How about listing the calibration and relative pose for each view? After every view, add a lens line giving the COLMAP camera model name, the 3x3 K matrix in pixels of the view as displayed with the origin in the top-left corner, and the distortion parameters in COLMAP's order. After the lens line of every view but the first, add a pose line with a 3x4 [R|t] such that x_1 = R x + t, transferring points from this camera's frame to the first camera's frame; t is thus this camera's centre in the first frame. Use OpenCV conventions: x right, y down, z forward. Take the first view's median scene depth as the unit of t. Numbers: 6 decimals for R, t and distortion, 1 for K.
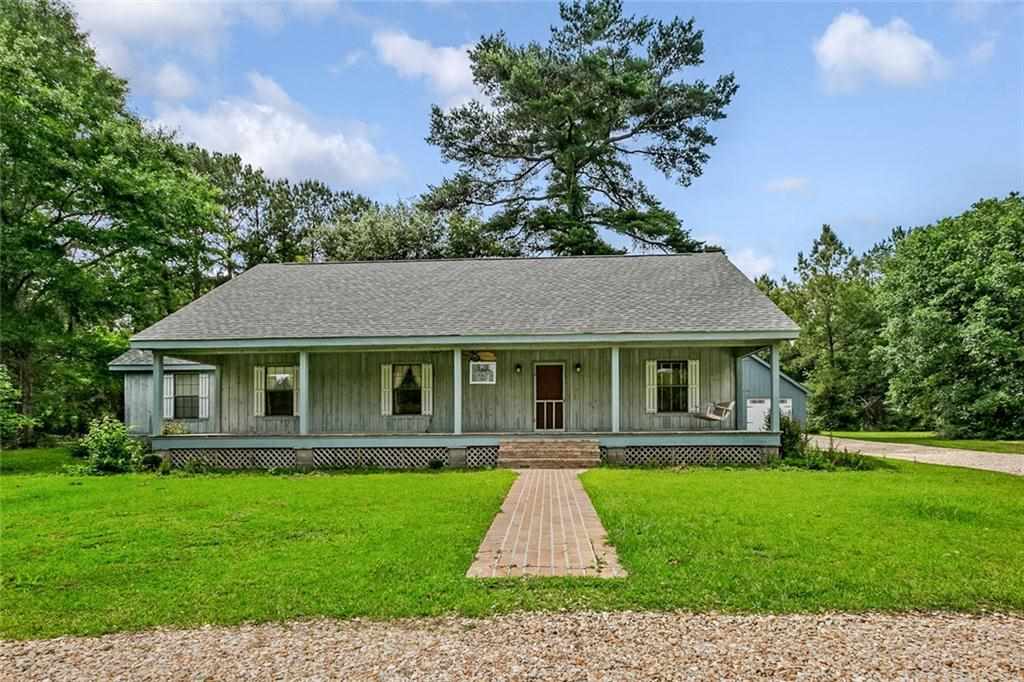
lens RADIAL K [[470.0, 0, 508.9], [0, 470.0, 429.3], [0, 0, 1]] dist [0.013069, 0.000172]
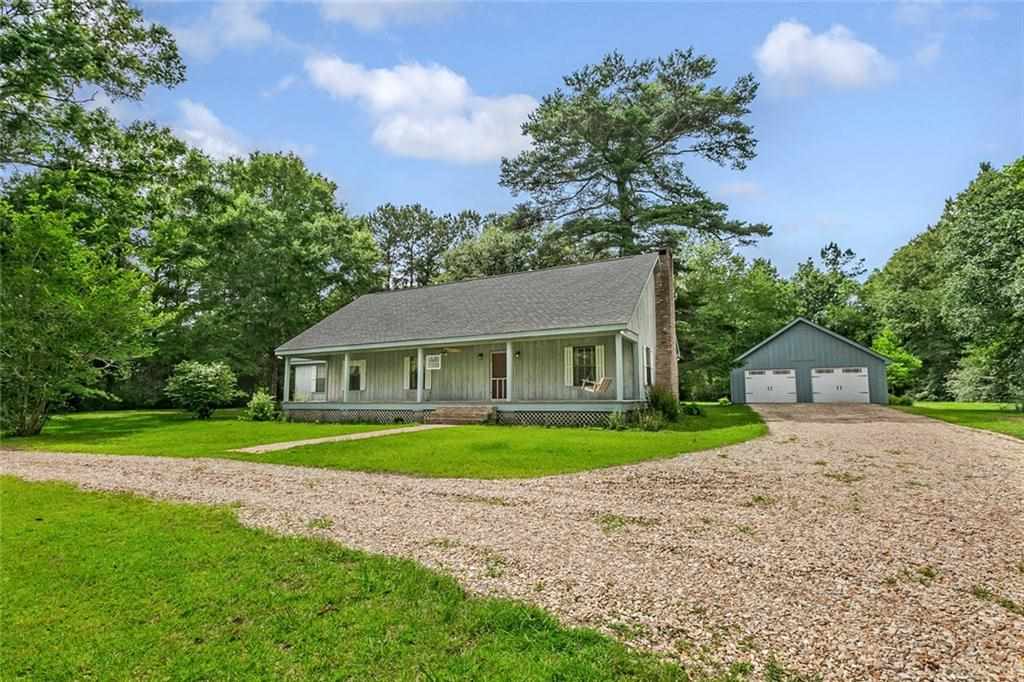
lens RADIAL K [[441.4, 0, 514.7], [0, 441.4, 367.4], [0, 0, 1]] dist [0.002980, -0.001009]
pose [[0.920027, -0.025280, -0.391039, 0.394170], [-0.002808, 0.997466, -0.071090, 0.000278], [0.391845, 0.066502, 0.917624, -0.118009]]
